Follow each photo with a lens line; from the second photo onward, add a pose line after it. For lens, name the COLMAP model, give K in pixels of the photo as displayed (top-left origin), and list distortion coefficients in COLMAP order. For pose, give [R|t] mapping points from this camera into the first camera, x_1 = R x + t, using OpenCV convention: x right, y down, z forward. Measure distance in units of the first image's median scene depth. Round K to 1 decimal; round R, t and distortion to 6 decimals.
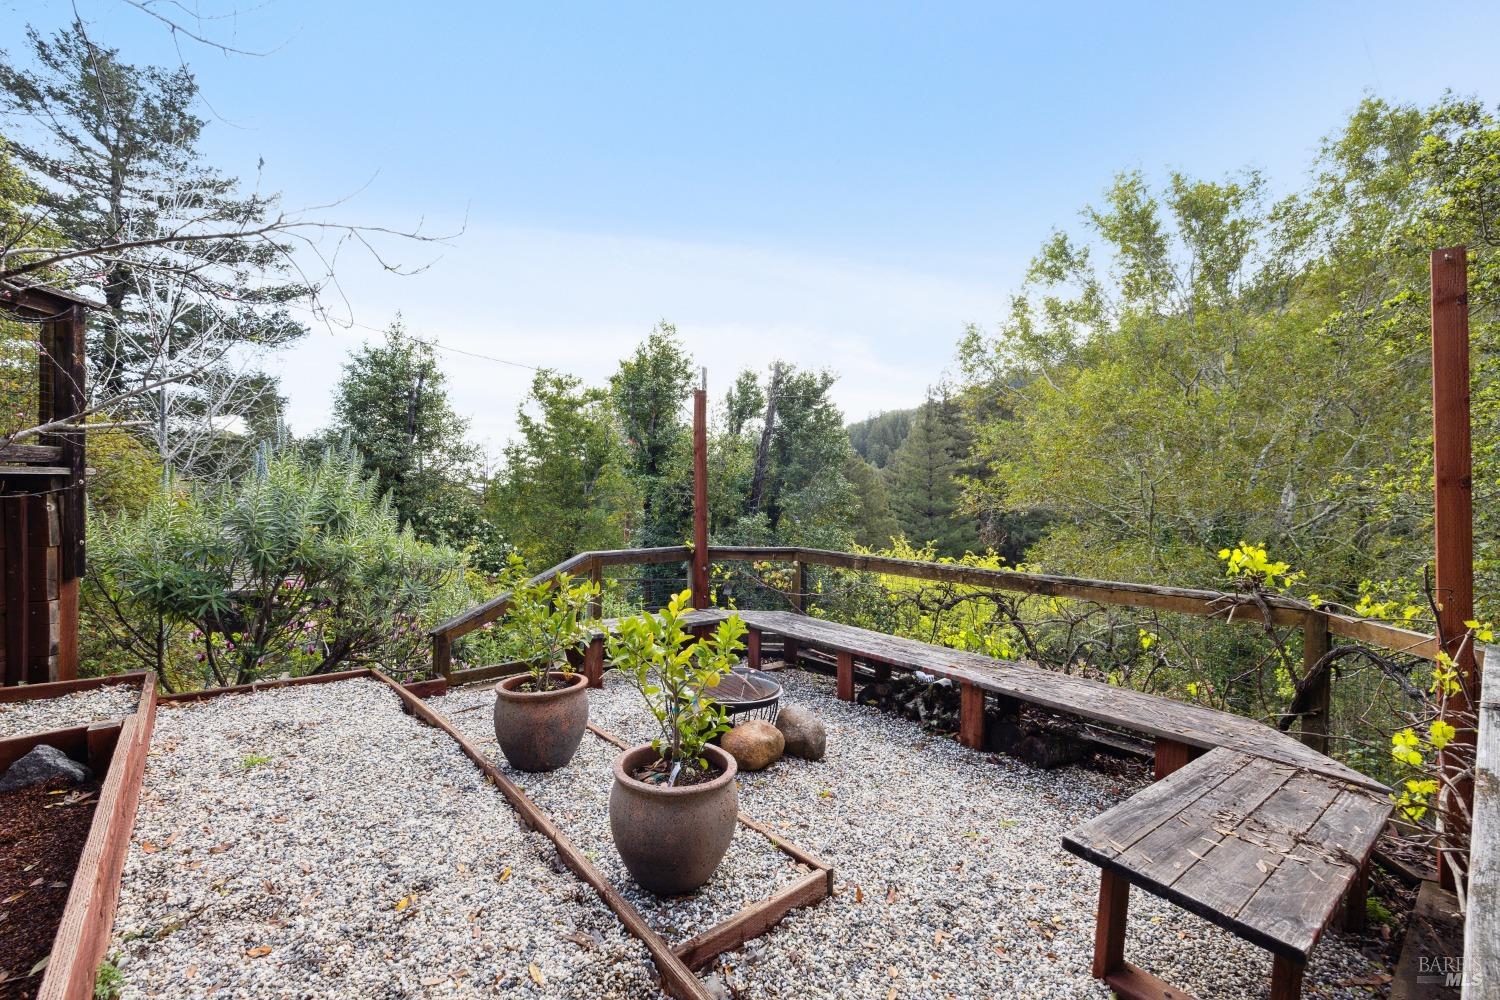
lens RADIAL K [[655.8, 0, 746.6], [0, 655.8, 496.3], [0, 0, 1]] dist [0.001420, -0.000079]
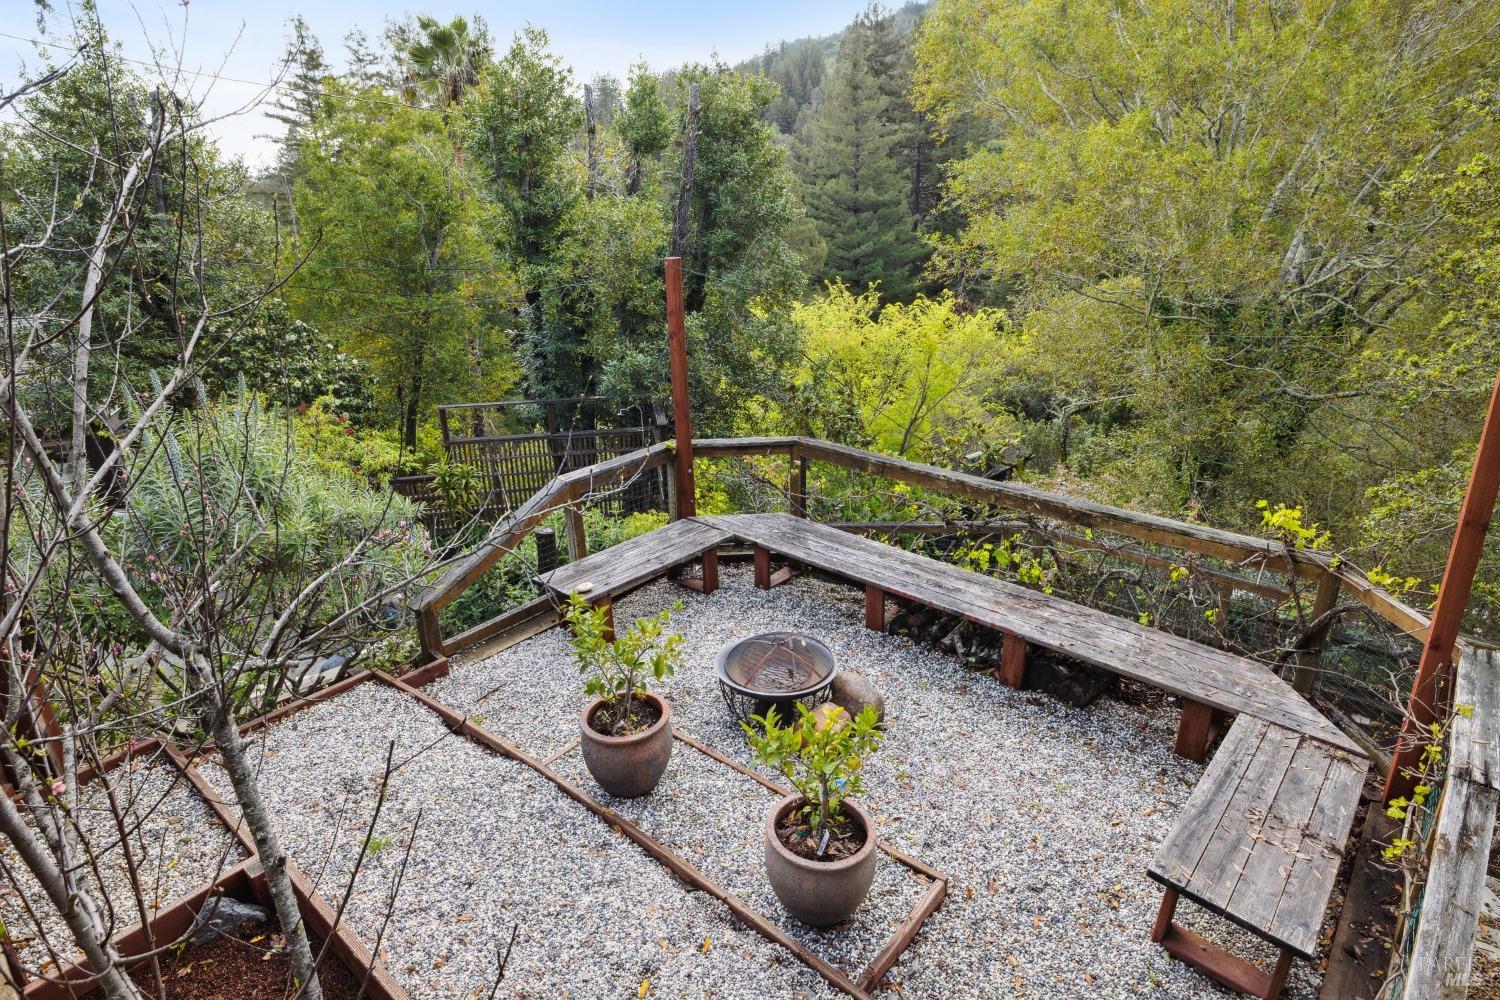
lens RADIAL K [[858.9, 0, 754.0], [0, 858.9, 495.7], [0, 0, 1]] dist [-0.000802, -0.002507]
pose [[0.985201, -0.087074, 0.147636, -0.346747], [0.030020, 0.935692, 0.351538, -0.579566], [-0.168751, -0.341904, 0.924459, -0.140995]]
